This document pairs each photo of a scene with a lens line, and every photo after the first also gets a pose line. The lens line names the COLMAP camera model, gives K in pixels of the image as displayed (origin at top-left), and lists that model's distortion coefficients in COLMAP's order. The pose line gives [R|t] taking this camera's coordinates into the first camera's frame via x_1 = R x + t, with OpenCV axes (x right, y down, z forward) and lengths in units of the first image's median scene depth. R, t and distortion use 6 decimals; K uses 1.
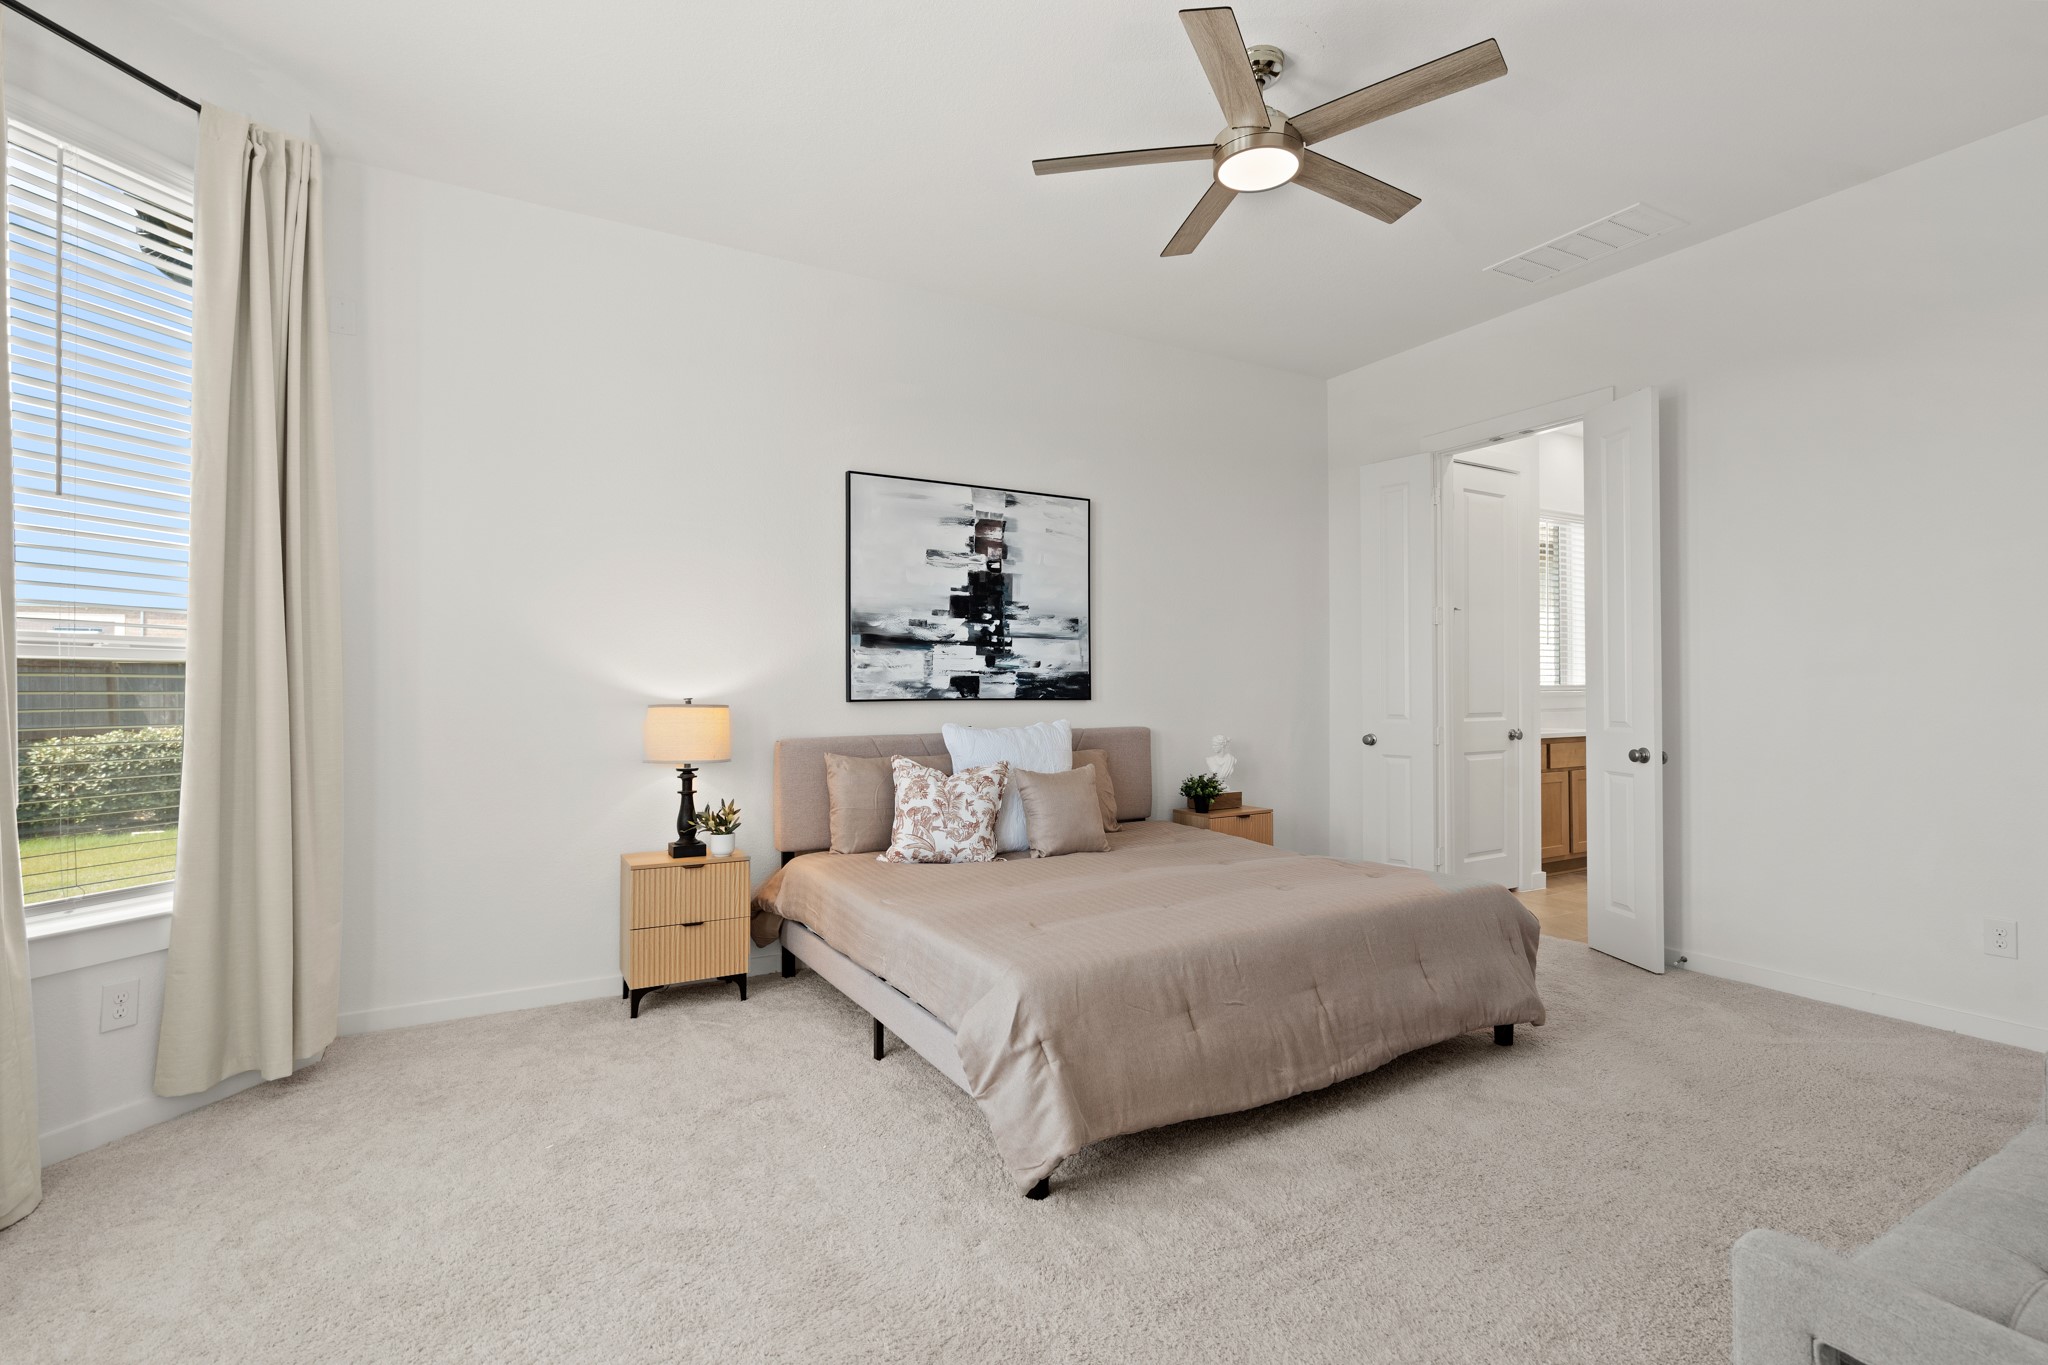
lens RADIAL K [[935.3, 0, 1024.4], [0, 935.3, 683.9], [0, 0, 1]] dist [-0.003267, 0.001514]
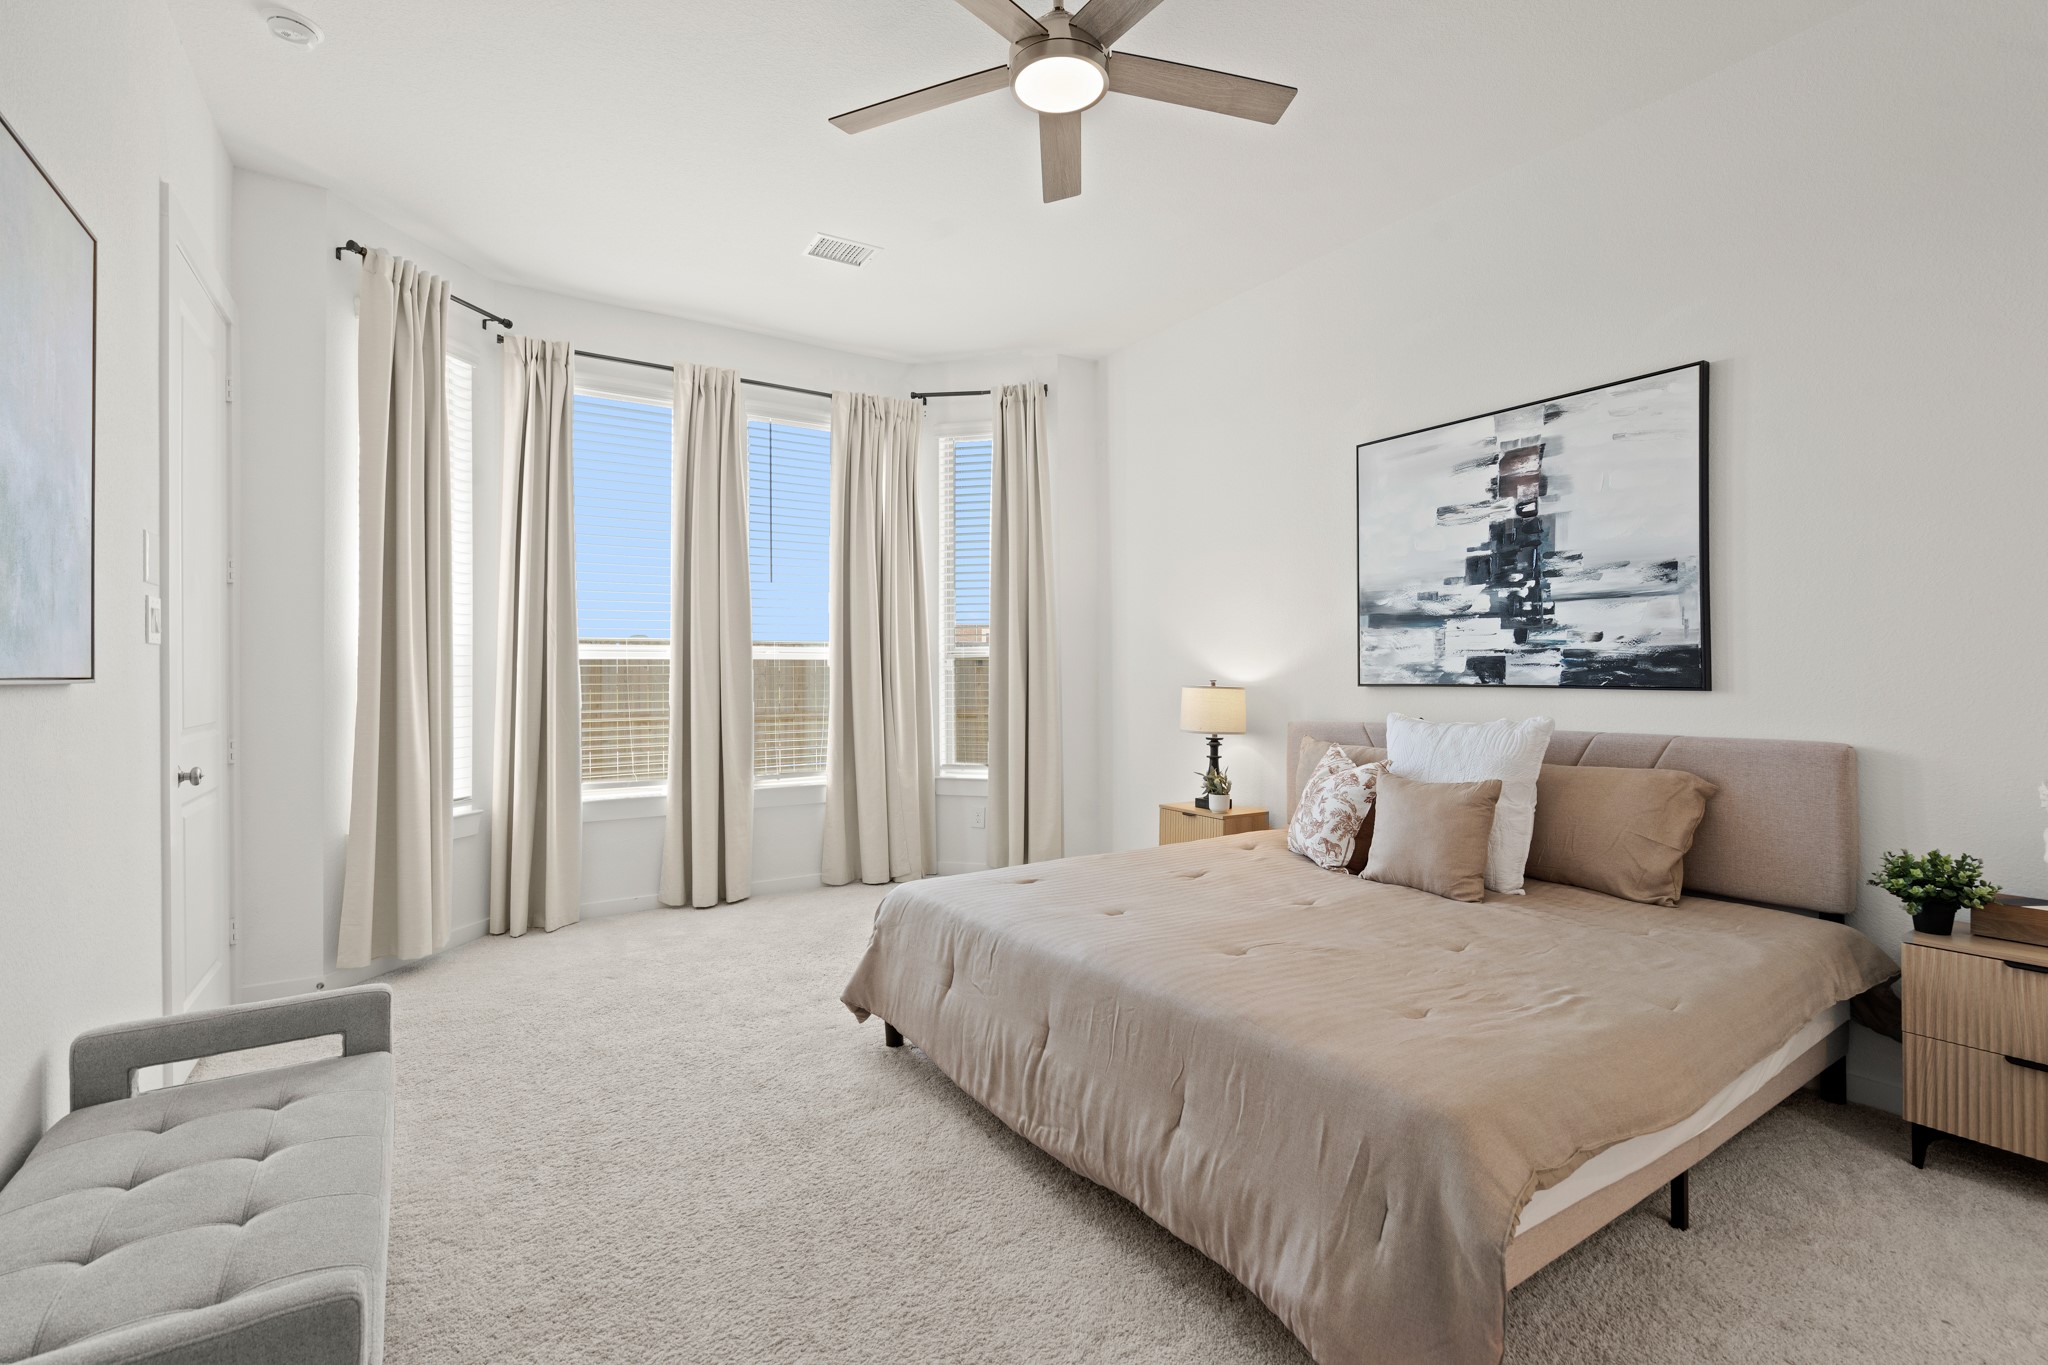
lens RADIAL K [[935.3, 0, 1028.2], [0, 935.3, 677.1], [0, 0, 1]] dist [-0.003267, 0.001514]
pose [[0.066920, 0.006405, -0.997738, 0.696213], [0.009640, 0.999929, 0.007065, -0.000210], [0.997712, -0.010091, 0.066854, 0.555300]]
